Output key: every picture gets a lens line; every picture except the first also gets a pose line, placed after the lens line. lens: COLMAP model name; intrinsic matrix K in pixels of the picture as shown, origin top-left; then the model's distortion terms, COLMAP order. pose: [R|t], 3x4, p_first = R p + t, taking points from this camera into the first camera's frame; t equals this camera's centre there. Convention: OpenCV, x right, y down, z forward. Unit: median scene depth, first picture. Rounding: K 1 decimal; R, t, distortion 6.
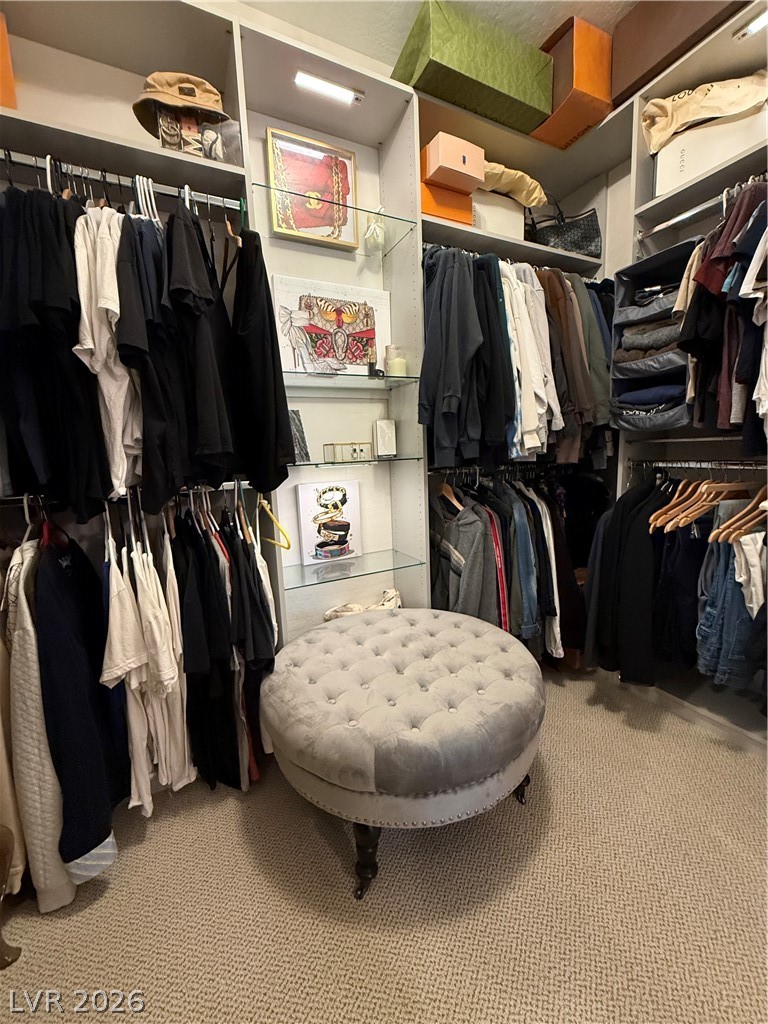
lens RADIAL K [[409.2, 0, 388.1], [0, 409.2, 509.9], [0, 0, 1]] dist [0.000811, 0.000153]
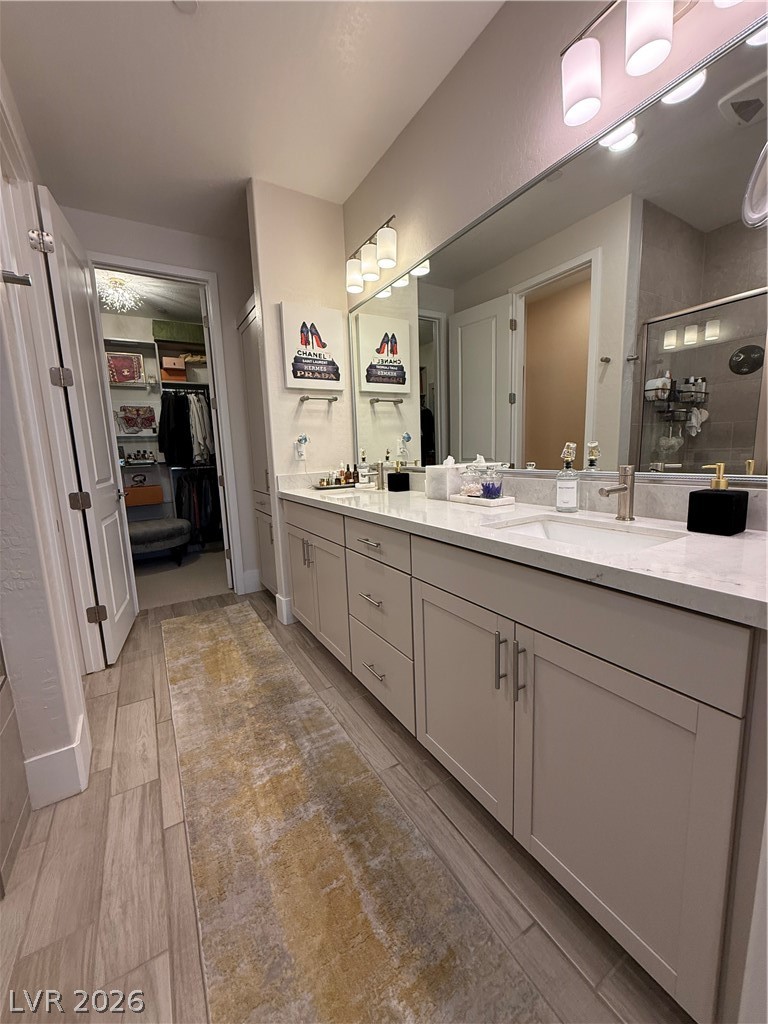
lens RADIAL K [[409.2, 0, 388.1], [0, 409.2, 509.9], [0, 0, 1]] dist [0.000811, 0.000153]
pose [[0.997988, -0.009633, 0.062664, 1.383074], [0.009618, 0.999954, 0.000543, 0.199813], [-0.062666, 0.000061, 0.998035, -1.857102]]
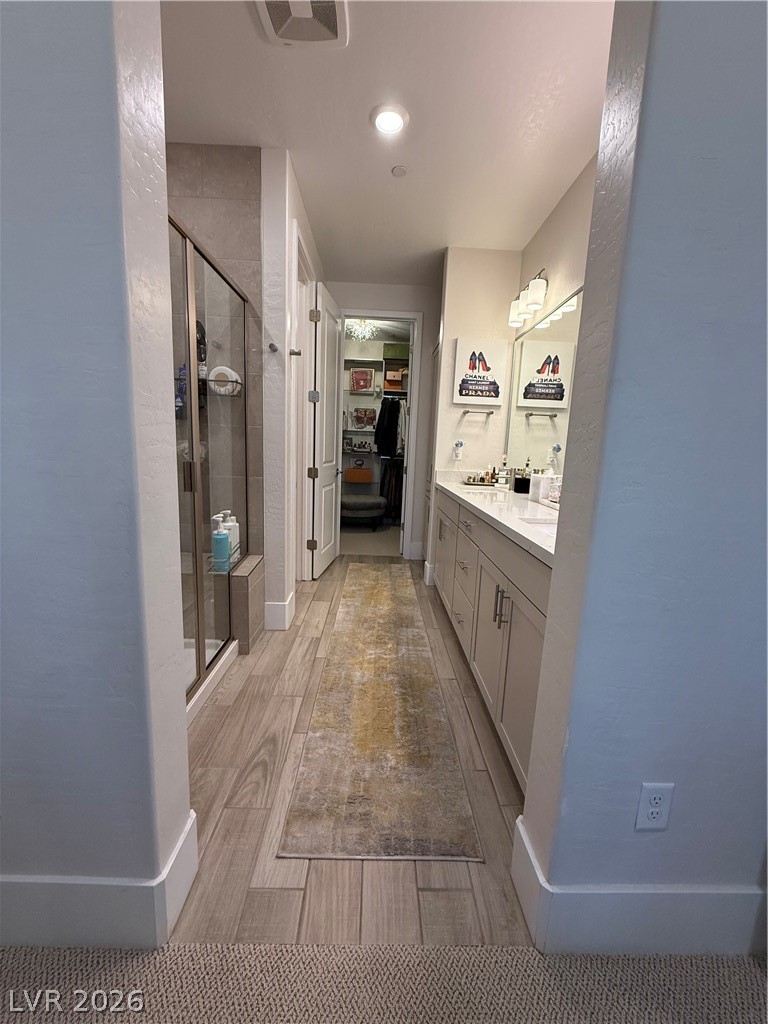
lens RADIAL K [[409.2, 0, 388.1], [0, 409.2, 509.9], [0, 0, 1]] dist [0.000811, 0.000153]
pose [[0.896316, 0.140488, -0.420573, 1.721115], [-0.136448, 0.989845, 0.039854, 0.212517], [0.421901, 0.021664, 0.906383, -2.209015]]
